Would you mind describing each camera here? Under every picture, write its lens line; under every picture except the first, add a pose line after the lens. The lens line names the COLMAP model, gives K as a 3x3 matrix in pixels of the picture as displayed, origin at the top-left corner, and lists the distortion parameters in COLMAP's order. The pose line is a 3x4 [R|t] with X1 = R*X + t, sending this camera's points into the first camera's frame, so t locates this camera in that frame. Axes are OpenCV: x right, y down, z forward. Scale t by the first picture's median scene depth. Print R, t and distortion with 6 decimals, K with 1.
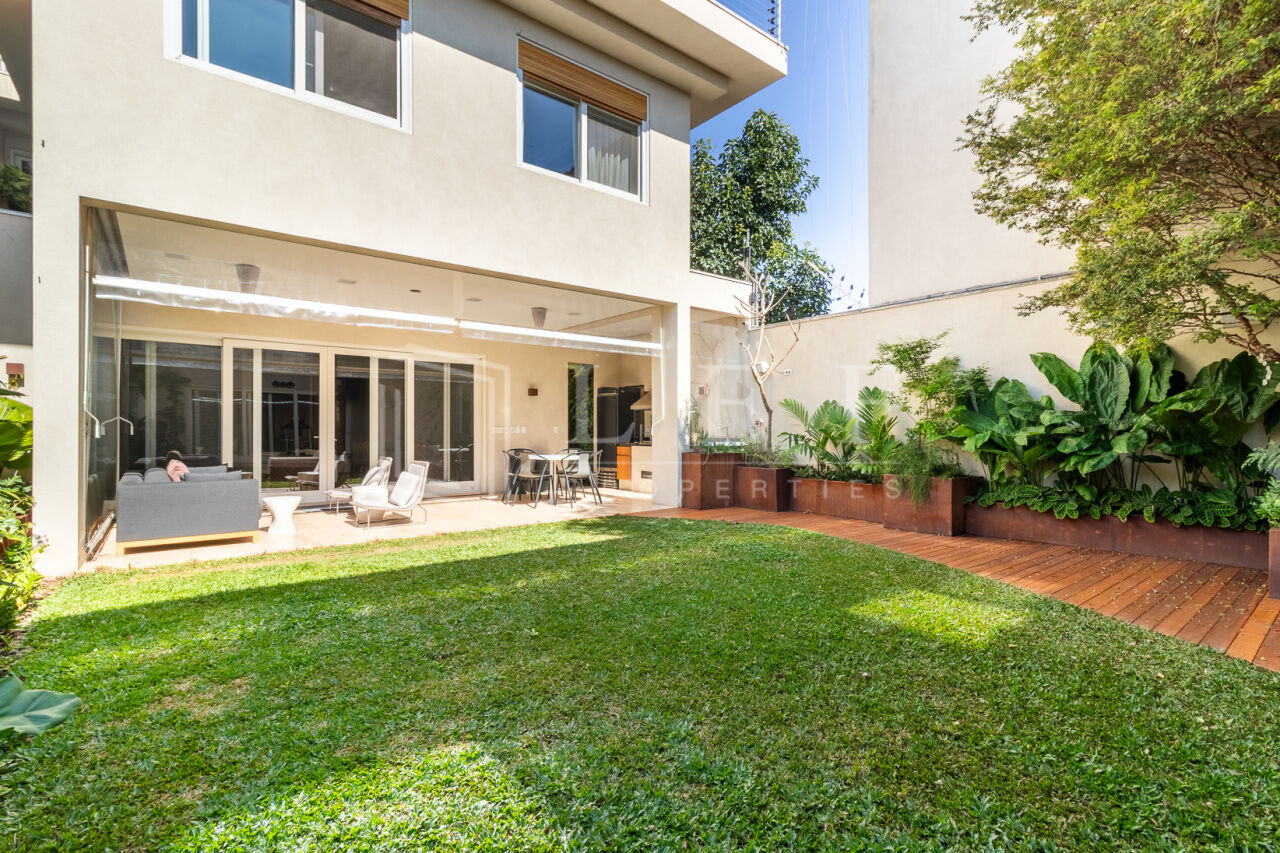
lens RADIAL K [[594.1, 0, 646.2], [0, 594.1, 429.7], [0, 0, 1]] dist [0.000802, -0.000058]
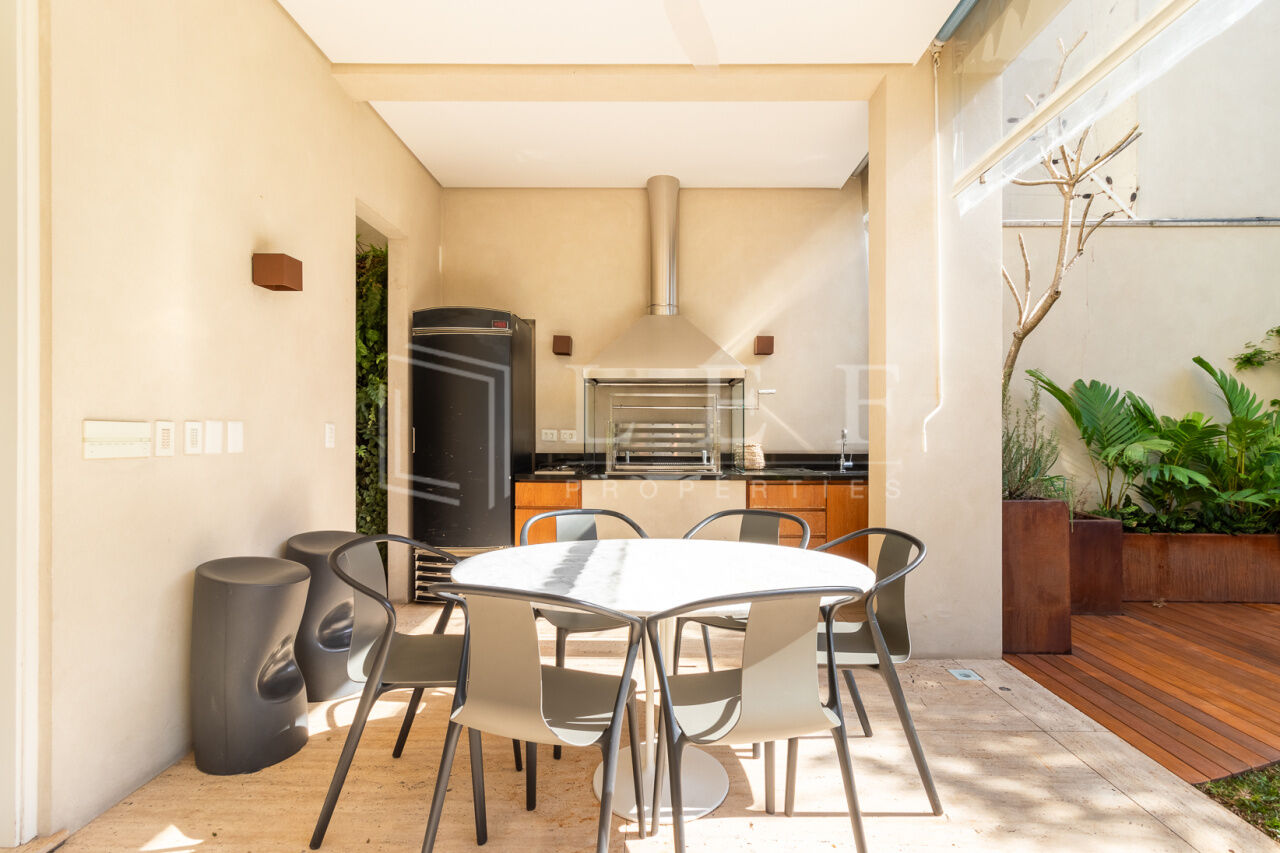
lens RADIAL K [[594.1, 0, 646.2], [0, 594.1, 429.7], [0, 0, 1]] dist [0.000802, -0.000058]
pose [[0.640206, 0.004818, 0.768188, -0.348832], [-0.000542, 0.999983, -0.005820, -0.001281], [-0.768203, 0.003310, 0.640198, 0.937699]]
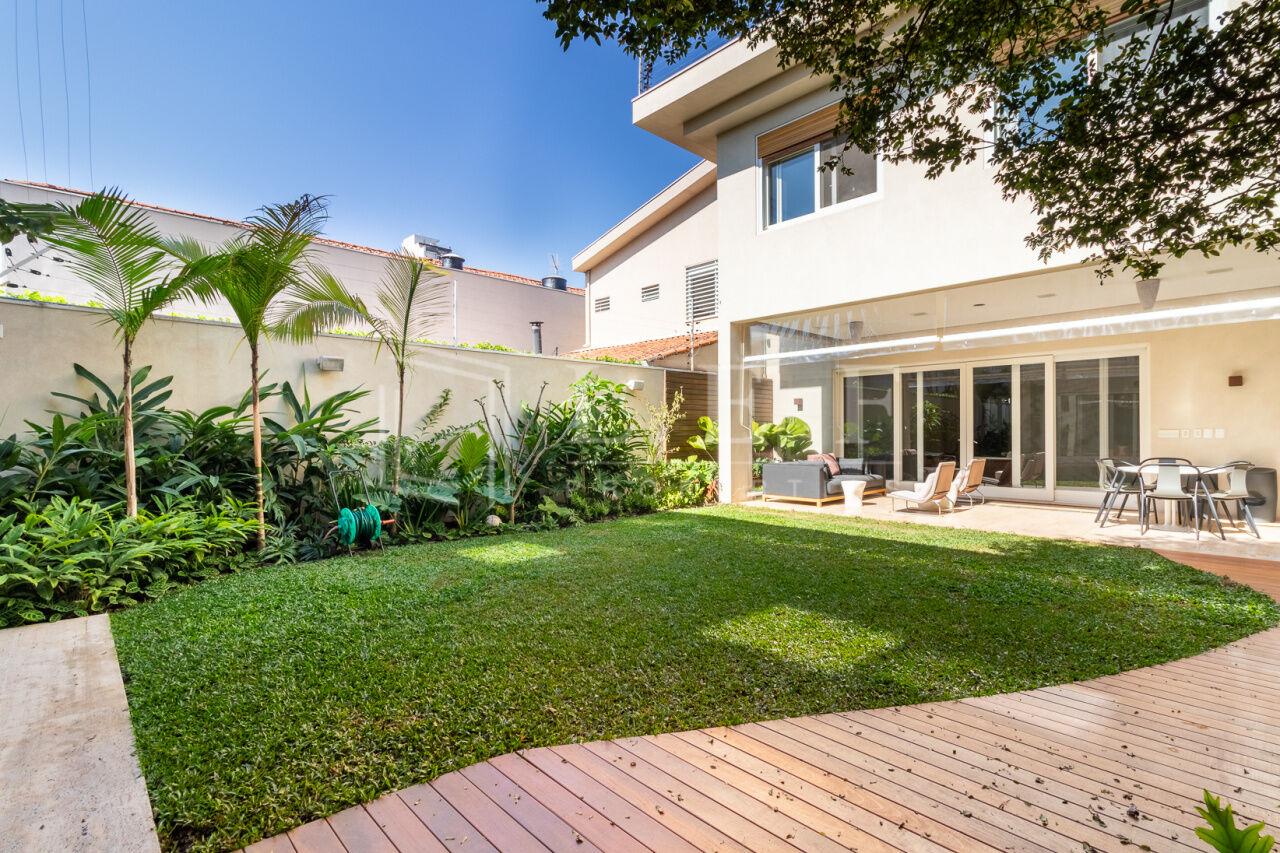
lens RADIAL K [[594.1, 0, 646.2], [0, 594.1, 429.7], [0, 0, 1]] dist [0.000802, -0.000058]
pose [[0.090711, -0.006413, -0.995857, 0.585932], [0.003061, 0.999976, -0.006161, -0.002246], [0.995873, -0.002490, 0.090728, 0.279476]]
